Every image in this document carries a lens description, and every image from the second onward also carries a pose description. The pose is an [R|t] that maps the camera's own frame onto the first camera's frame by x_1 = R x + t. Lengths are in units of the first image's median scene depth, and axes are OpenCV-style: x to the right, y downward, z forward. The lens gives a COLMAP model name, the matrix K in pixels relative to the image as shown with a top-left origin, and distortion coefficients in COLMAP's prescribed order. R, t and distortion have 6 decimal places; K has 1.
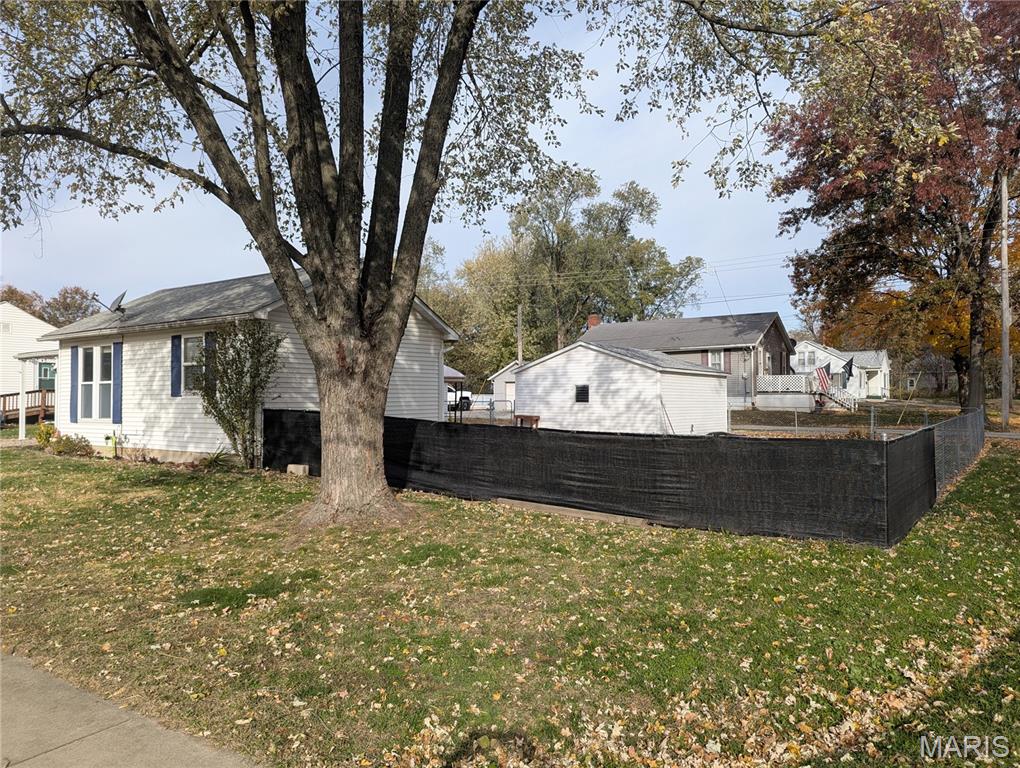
lens RADIAL K [[704.2, 0, 537.6], [0, 704.2, 384.3], [0, 0, 1]] dist [0.003399, 0.000326]
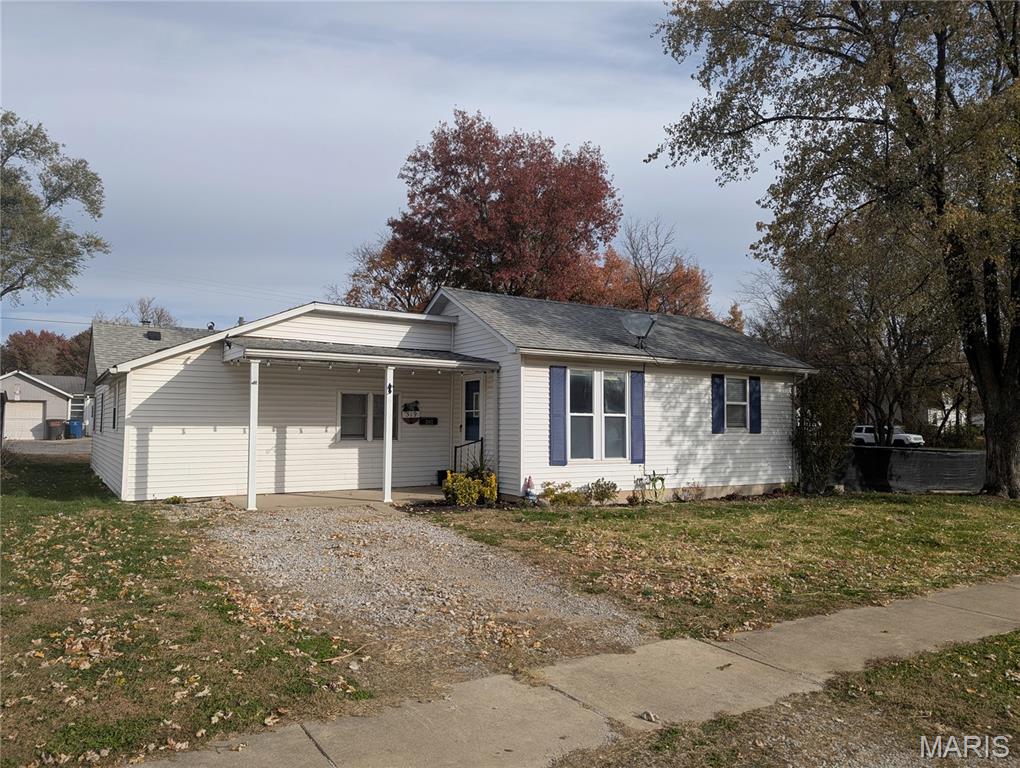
lens RADIAL K [[723.5, 0, 510.0], [0, 723.5, 384.0], [0, 0, 1]] dist [0.054640, -0.000534]
pose [[0.413339, 0.064046, 0.908322, -1.562613], [-0.023627, 0.997942, -0.059613, 0.015413], [-0.910271, 0.003180, 0.414002, 0.810302]]
